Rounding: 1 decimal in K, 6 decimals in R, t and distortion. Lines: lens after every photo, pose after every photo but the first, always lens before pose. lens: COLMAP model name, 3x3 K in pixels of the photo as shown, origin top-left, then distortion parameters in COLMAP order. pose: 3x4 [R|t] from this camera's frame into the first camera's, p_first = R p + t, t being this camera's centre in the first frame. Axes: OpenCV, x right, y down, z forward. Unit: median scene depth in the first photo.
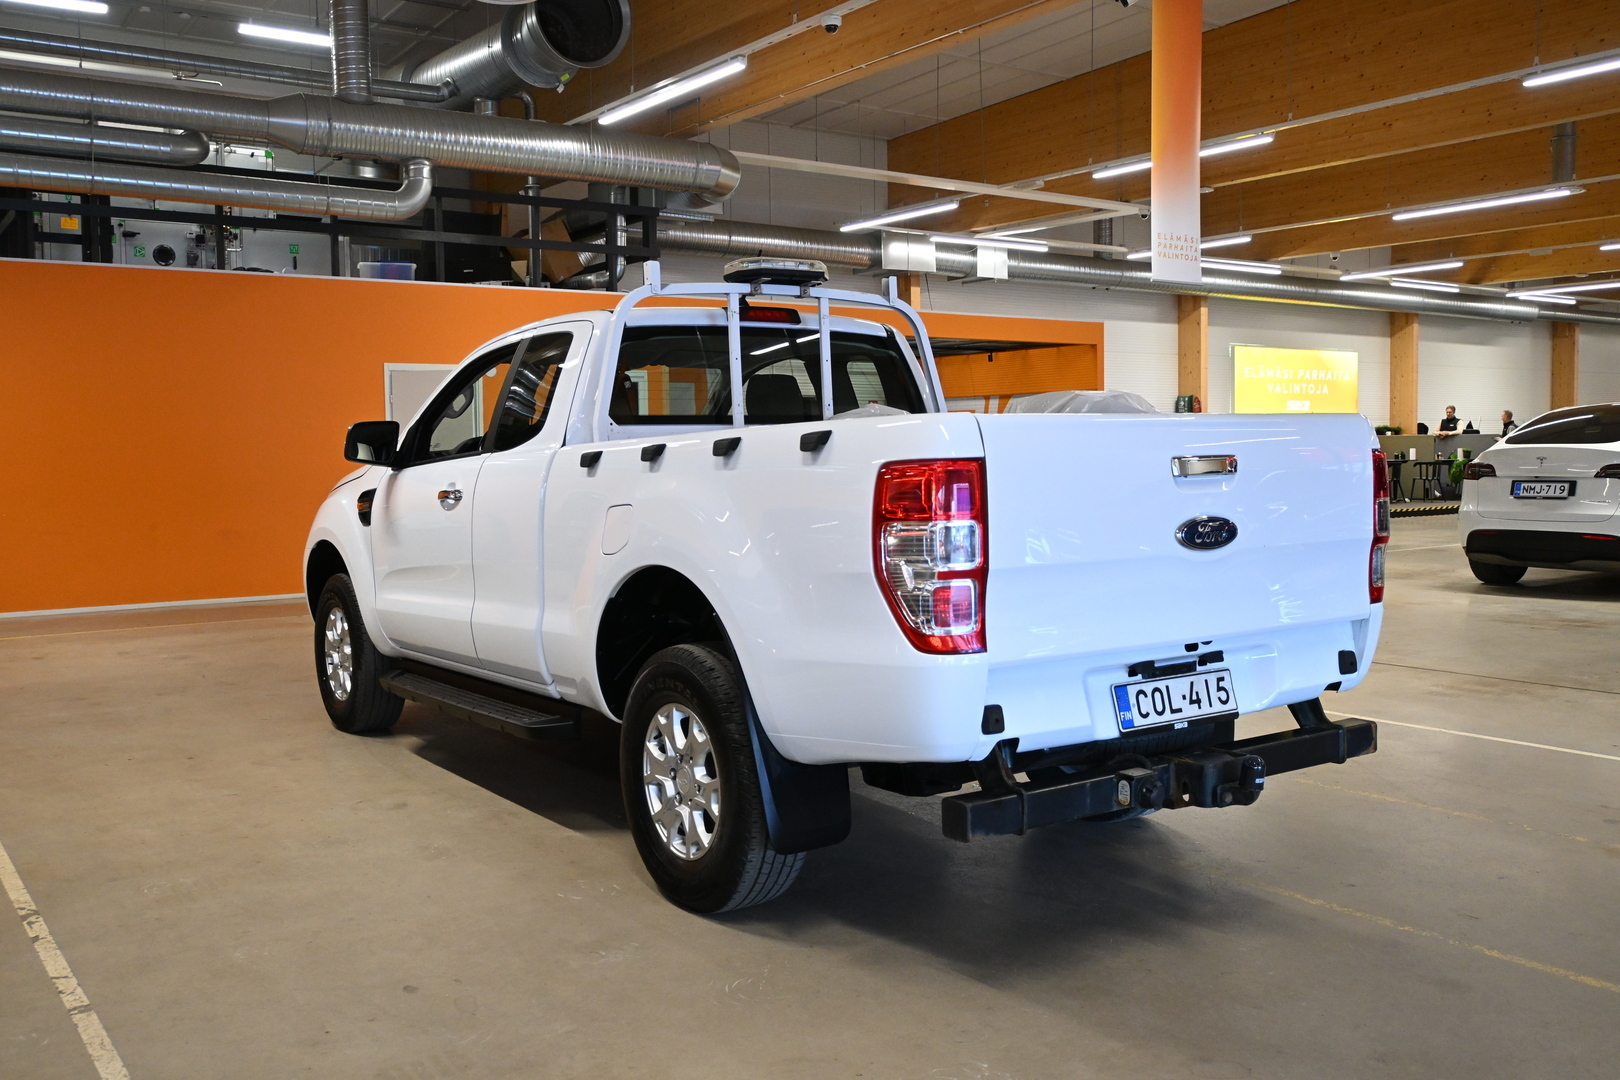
lens RADIAL K [[1425.7, 0, 810.0], [0, 1425.7, 540.0], [0, 0, 1]] dist [0.000569, -0.000159]
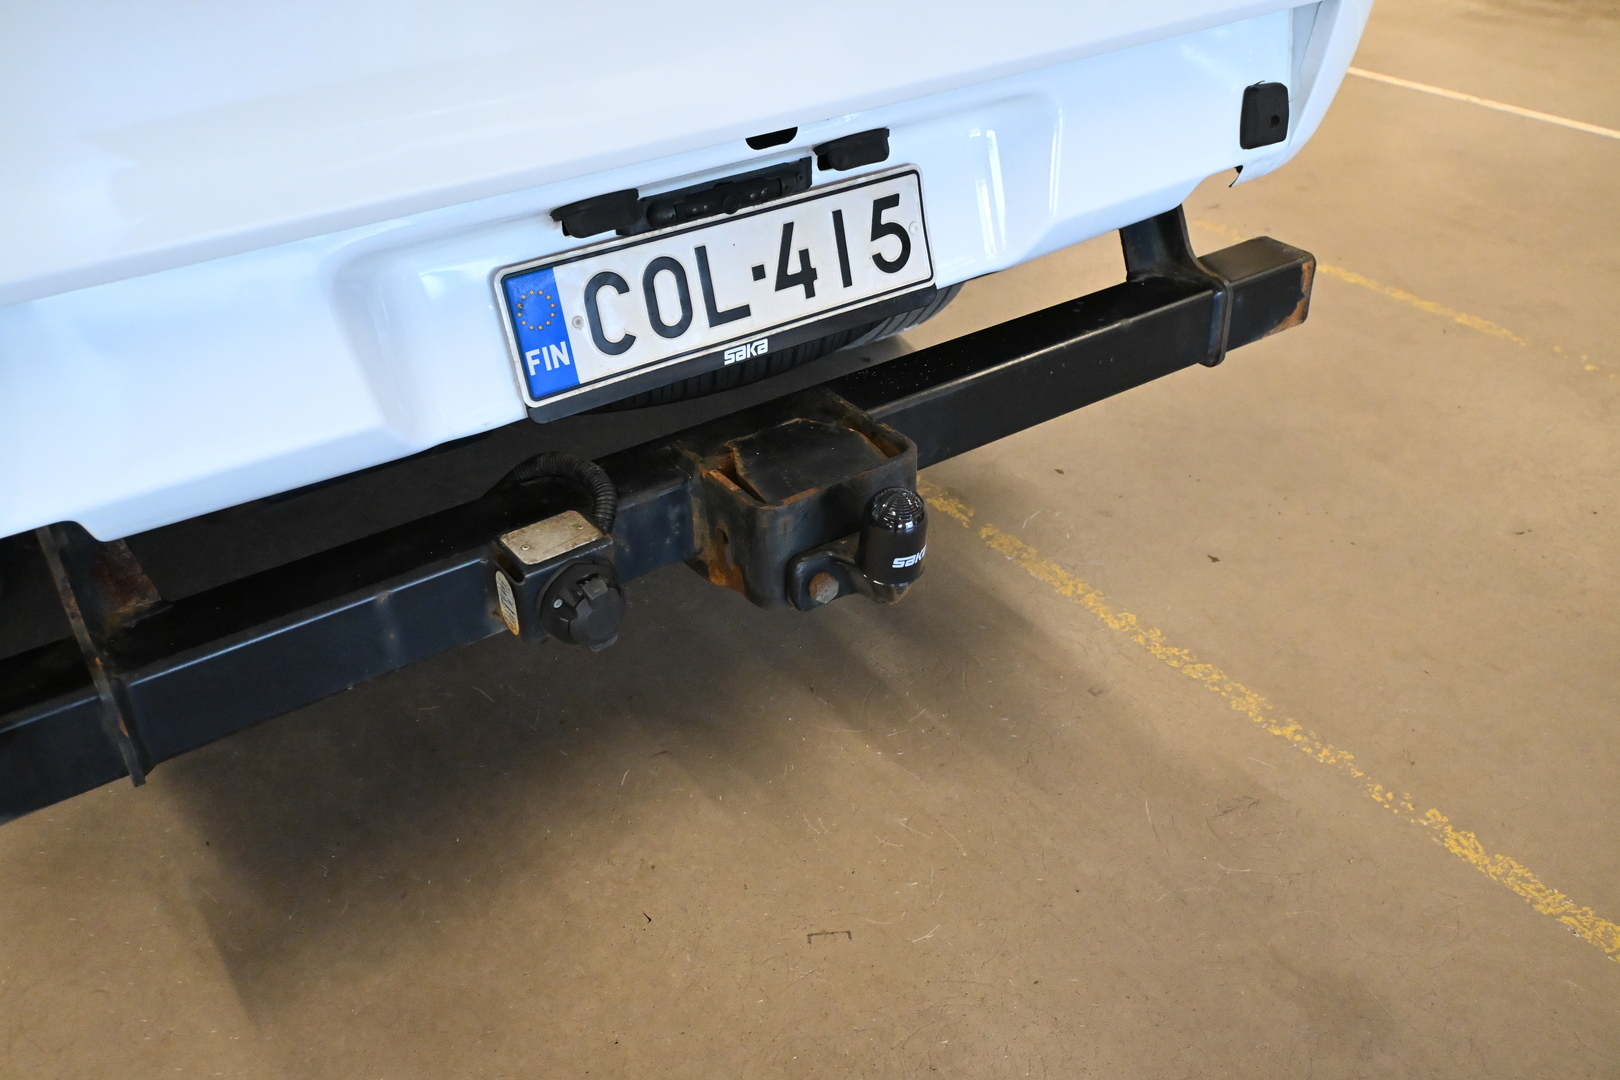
lens RADIAL K [[1439.0, 0, 810.0], [0, 1439.0, 540.0], [0, 0, 1]] dist [-0.001436, -0.009161]
pose [[0.999956, -0.003642, 0.008612, 0.274760], [-0.001102, 0.868663, 0.495402, -0.008832], [-0.009285, -0.495390, 0.868621, 0.664665]]
